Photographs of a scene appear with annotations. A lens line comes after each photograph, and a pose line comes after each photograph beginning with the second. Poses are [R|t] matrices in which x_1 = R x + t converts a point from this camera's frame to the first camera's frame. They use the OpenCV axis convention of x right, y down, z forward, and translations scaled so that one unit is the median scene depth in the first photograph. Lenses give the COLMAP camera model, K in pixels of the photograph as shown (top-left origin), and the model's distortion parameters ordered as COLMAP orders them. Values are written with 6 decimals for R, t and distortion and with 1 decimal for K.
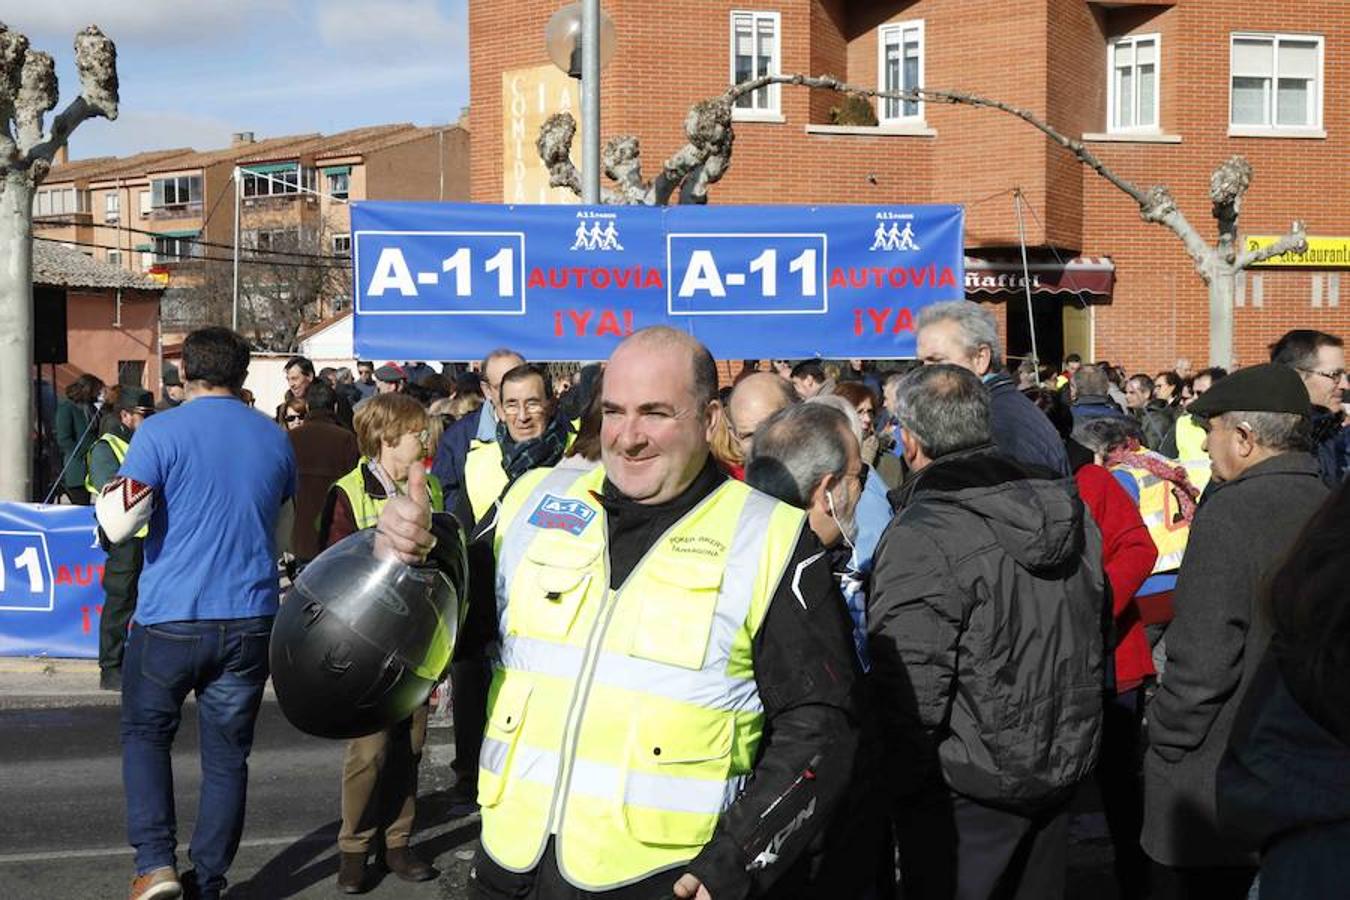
lens RADIAL K [[1690.4, 0, 670.7], [0, 1690.4, 491.5], [0, 0, 1]] dist [0.004380, -0.013475]
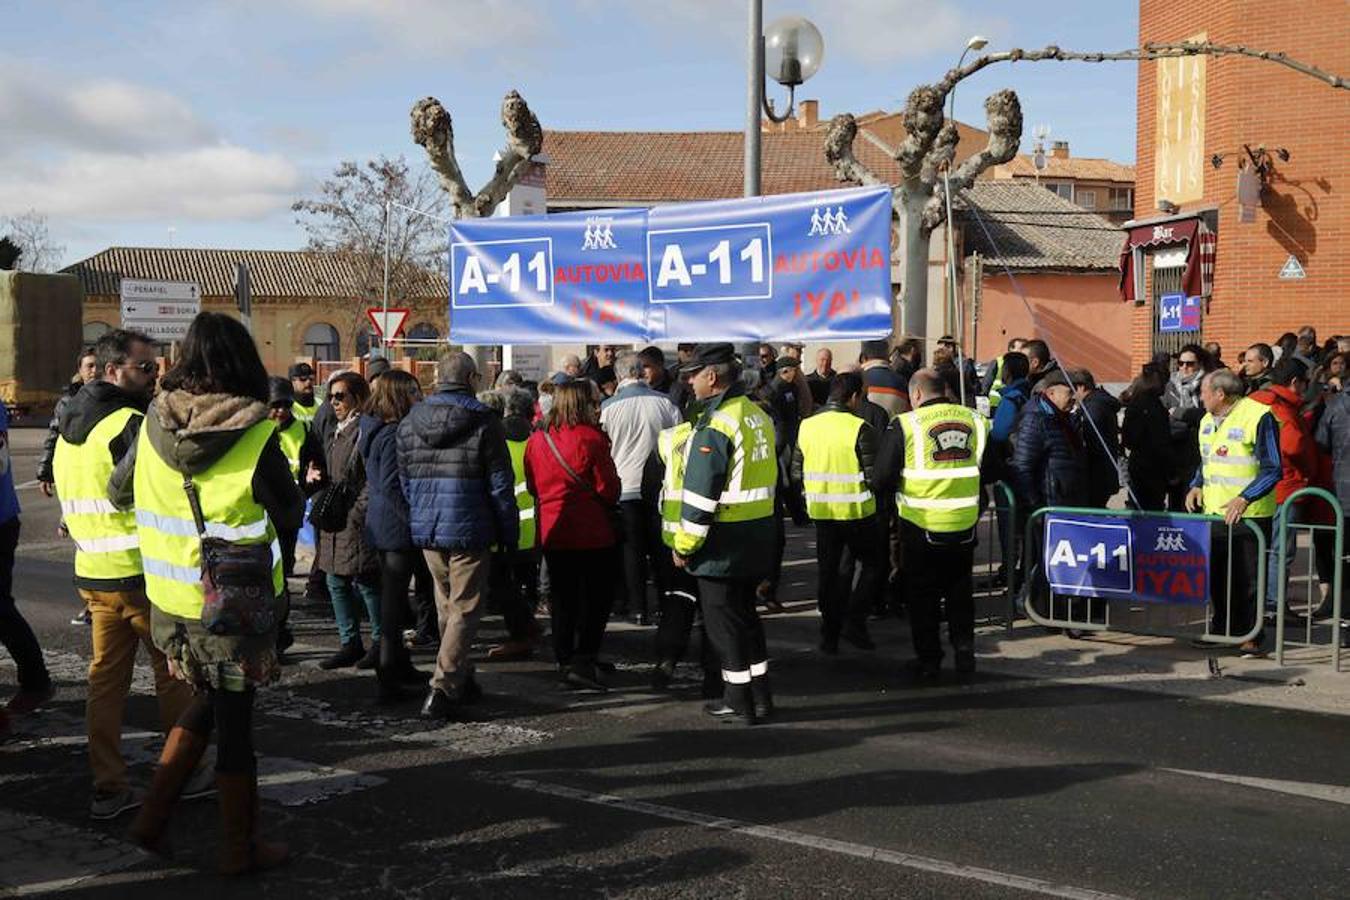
lens RADIAL K [[1539.3, 0, 675.0], [0, 1539.3, 450.0], [0, 0, 1]] dist [0.001712, 0.057017]
pose [[0.700967, 0.047526, -0.711609, 0.419783], [-0.046563, 0.998698, 0.020834, -0.016448], [0.711672, 0.018531, 0.702267, 0.165469]]
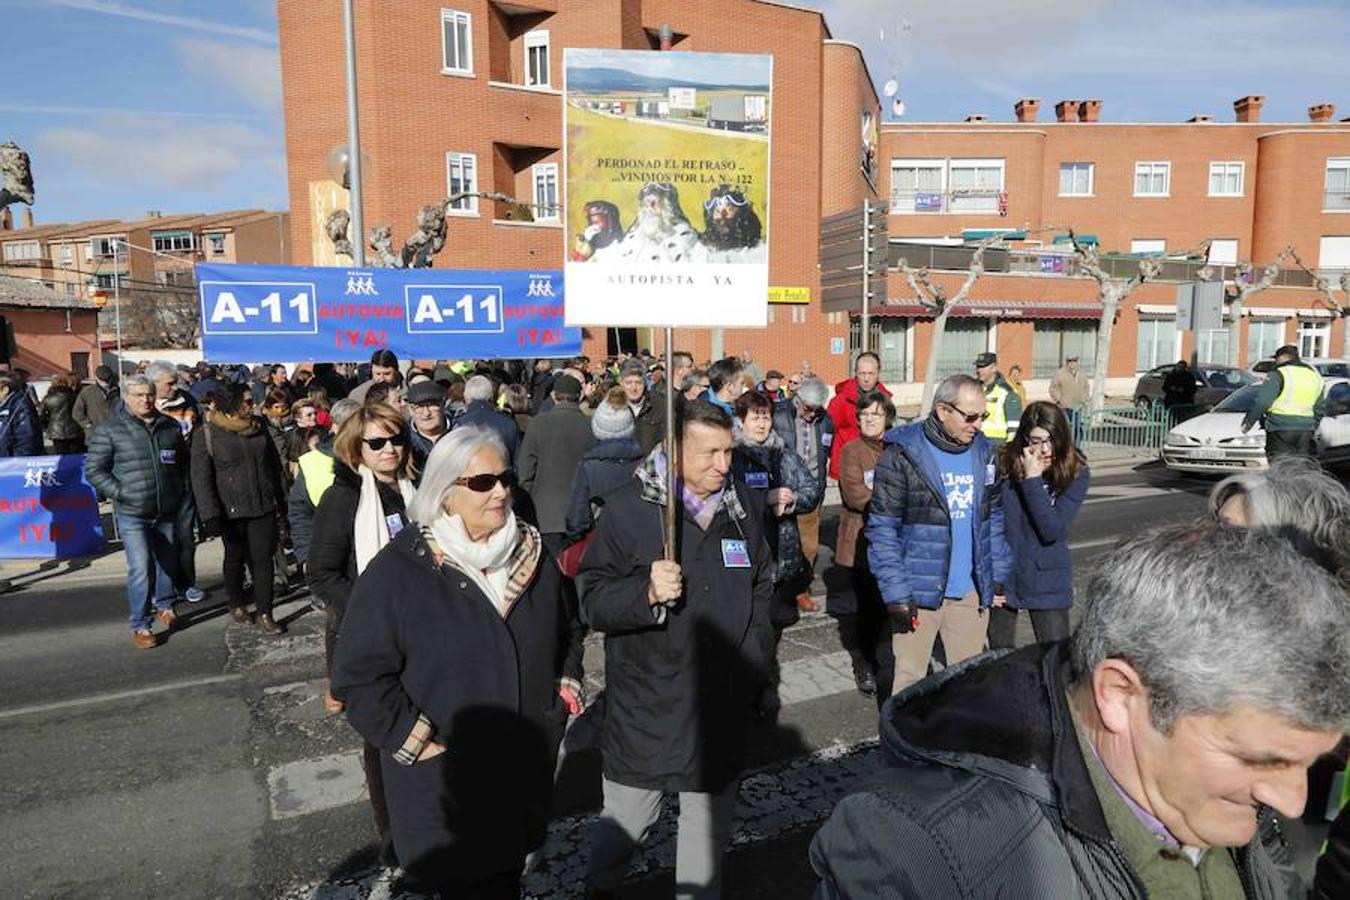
lens RADIAL K [[896.6, 0, 679.9], [0, 896.6, 464.9], [0, 0, 1]] dist [-0.011455, 0.002117]
pose [[0.963033, -0.039258, 0.266508, 0.009455], [0.024671, 0.998020, 0.057865, -0.010343], [-0.268252, -0.049151, 0.962094, 0.032405]]
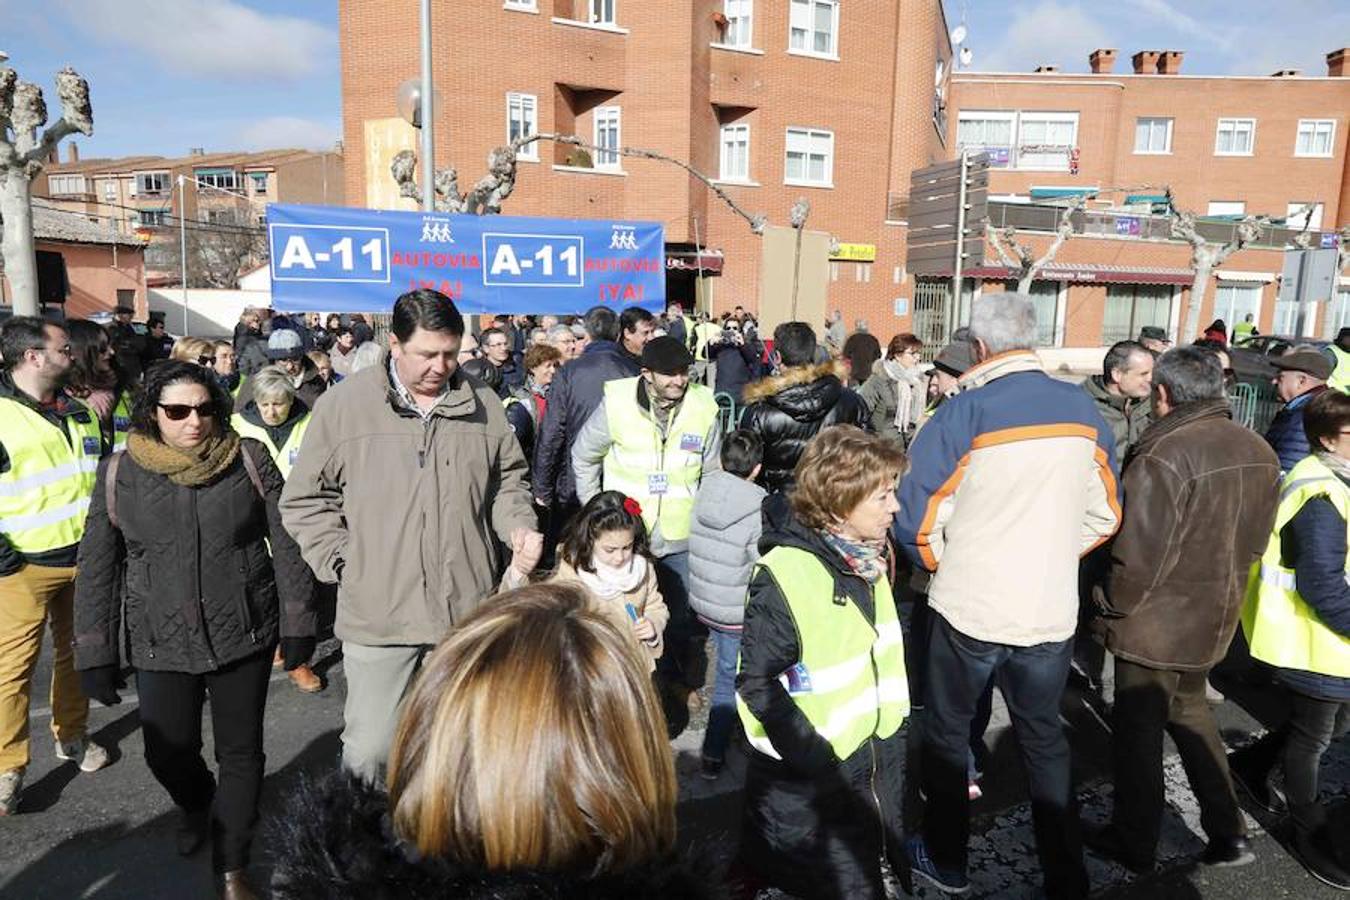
lens RADIAL K [[896.5, 0, 674.7], [0, 896.5, 457.1], [0, 0, 1]] dist [-0.001999, 0.004440]
pose [[0.973483, -0.016721, 0.228147, -0.012314], [-0.006529, 0.994888, 0.100778, -0.016795], [-0.228666, -0.099595, 0.968397, 0.071572]]
